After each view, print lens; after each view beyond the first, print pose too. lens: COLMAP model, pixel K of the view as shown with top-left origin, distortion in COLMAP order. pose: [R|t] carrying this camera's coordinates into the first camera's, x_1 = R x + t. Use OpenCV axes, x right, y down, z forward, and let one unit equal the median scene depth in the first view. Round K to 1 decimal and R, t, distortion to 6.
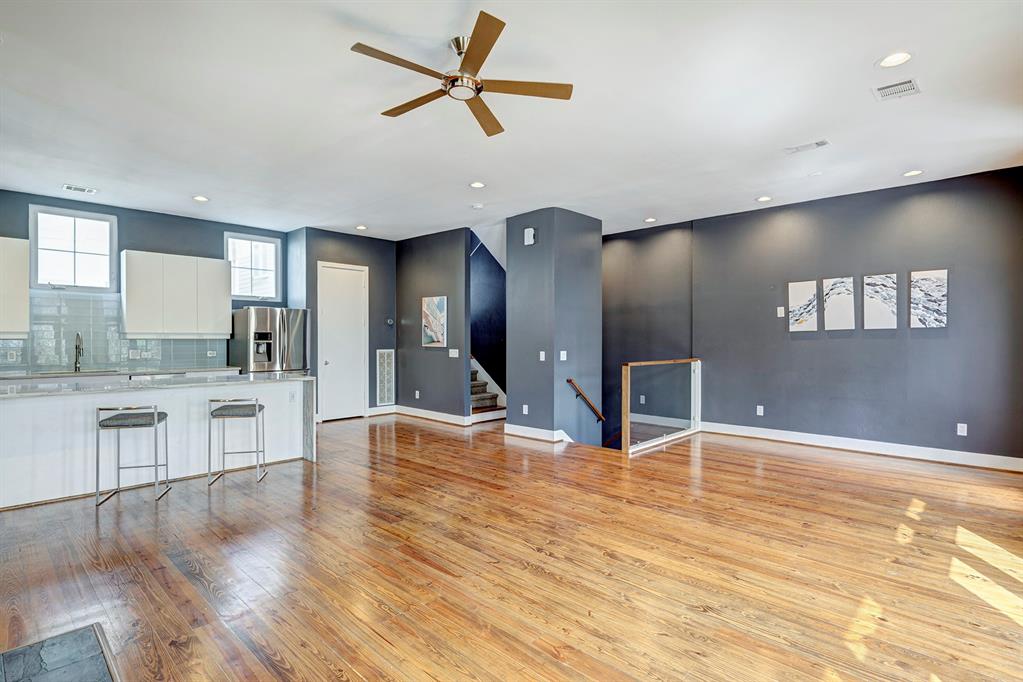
lens RADIAL K [[513.4, 0, 475.0], [0, 513.4, 334.4], [0, 0, 1]] dist [0.000065, 0.000520]
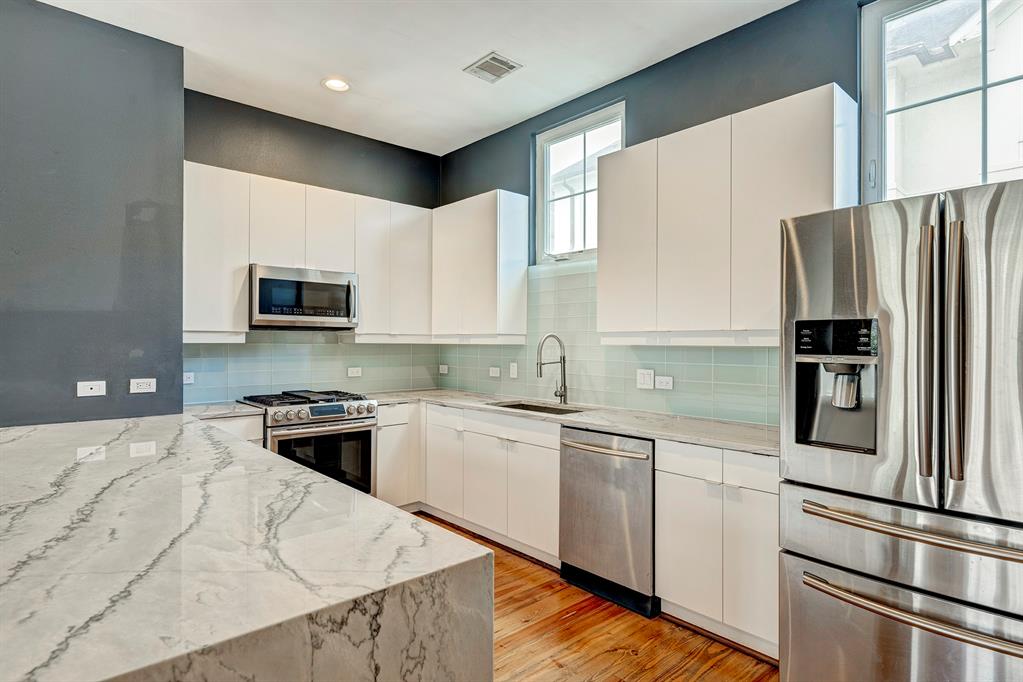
lens RADIAL K [[535.1, 0, 507.8], [0, 535.1, 340.3], [0, 0, 1]] dist [-0.001623, -0.000160]
pose [[-0.021409, -0.006204, -0.999752, -0.164637], [0.004405, 0.999970, -0.006300, 0.005907], [0.999761, -0.004539, -0.021381, 0.813649]]
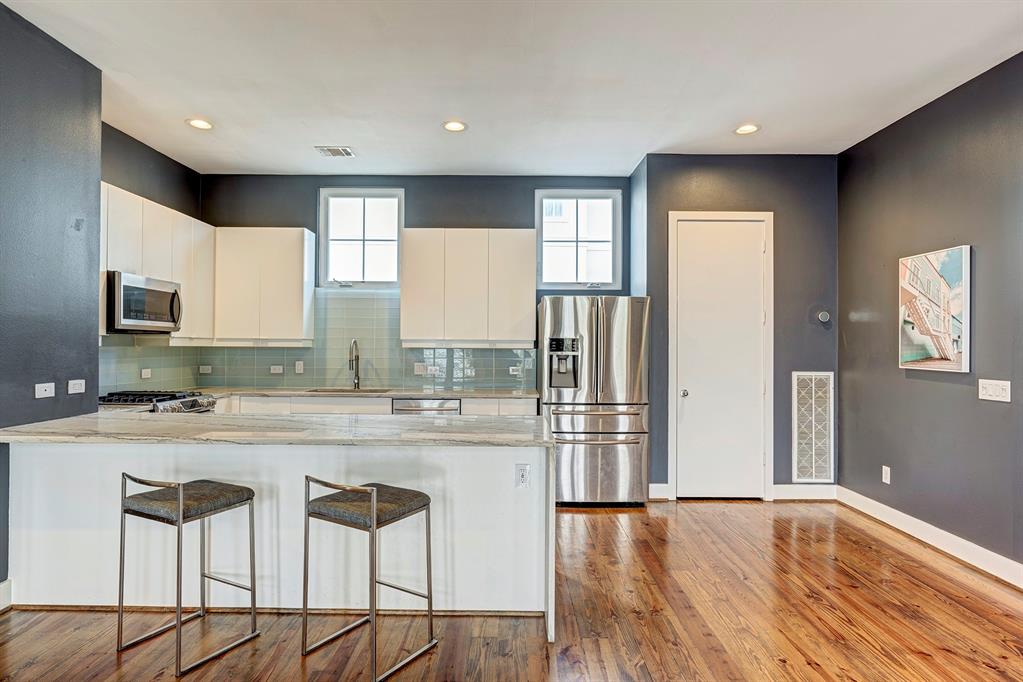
lens RADIAL K [[555.5, 0, 493.7], [0, 555.5, 340.1], [0, 0, 1]] dist [-0.002104, -0.000024]
pose [[0.712444, -0.004071, -0.701717, -0.017331], [-0.000038, 0.999983, -0.005839, 0.001910], [0.701729, 0.004187, 0.712431, 0.456528]]
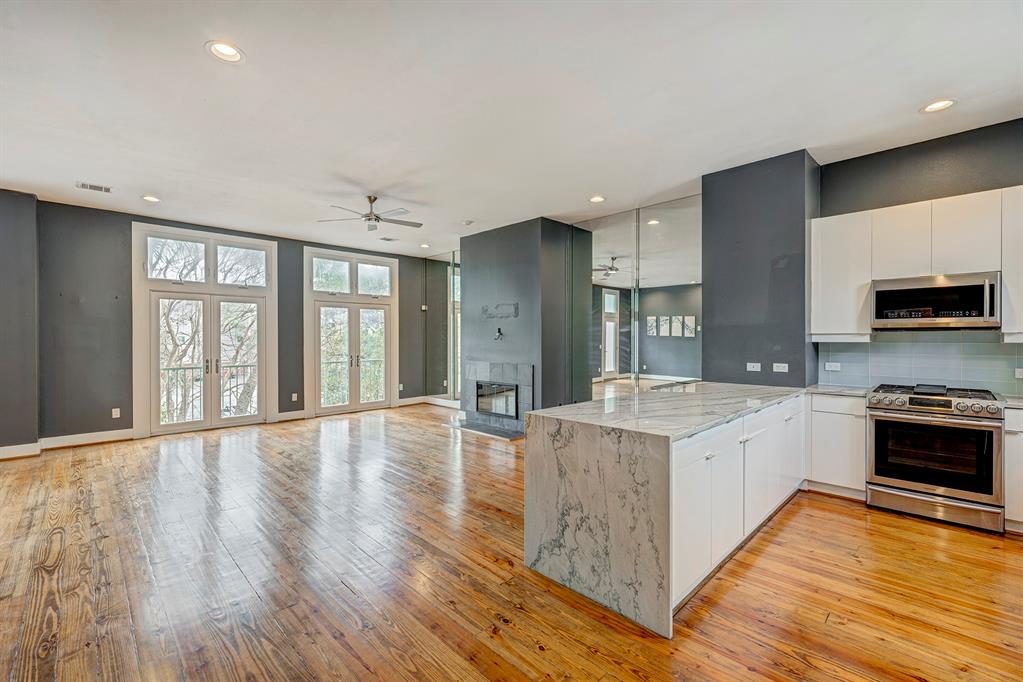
lens RADIAL K [[449.7, 0, 517.1], [0, 449.7, 339.8], [0, 0, 1]] dist [-0.004901, 0.000669]
pose [[-0.999020, -0.003145, -0.044149, -0.208901], [-0.002837, 0.999971, -0.007028, 0.006311], [0.044170, -0.006896, -0.999000, 1.067198]]
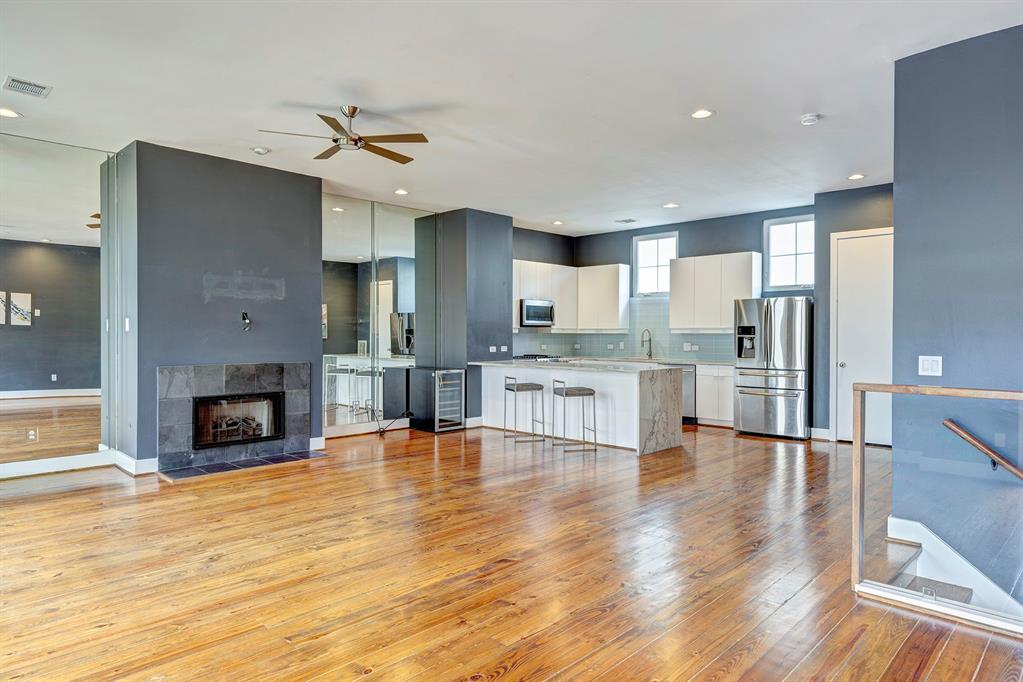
lens RADIAL K [[580.5, 0, 531.0], [0, 580.5, 331.7], [0, 0, 1]] dist [0.001818, -0.000666]
pose [[0.069572, -0.006548, -0.997555, 0.568615], [0.004485, 0.999970, -0.006251, 0.010102], [0.997567, -0.004039, 0.069599, 0.510581]]
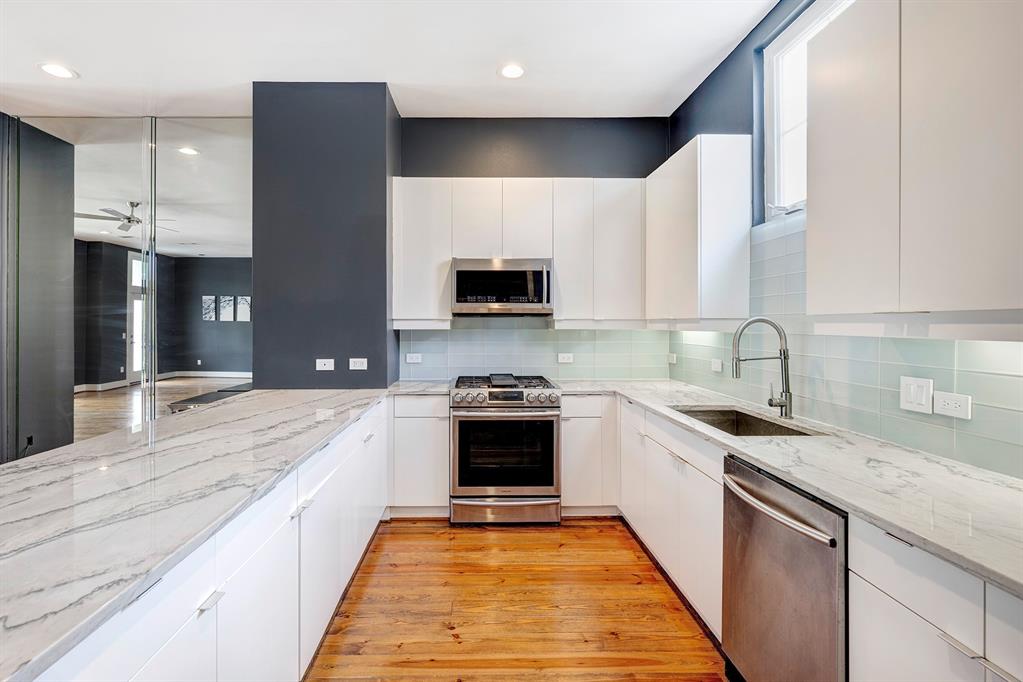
lens RADIAL K [[480.7, 0, 488.5], [0, 480.7, 325.1], [0, 0, 1]] dist [0.002953, -0.001171]
pose [[-0.668971, -0.001054, -0.743288, -0.304779], [0.004802, 0.999972, -0.005740, 0.002956], [0.743273, -0.007409, -0.668947, 0.920558]]
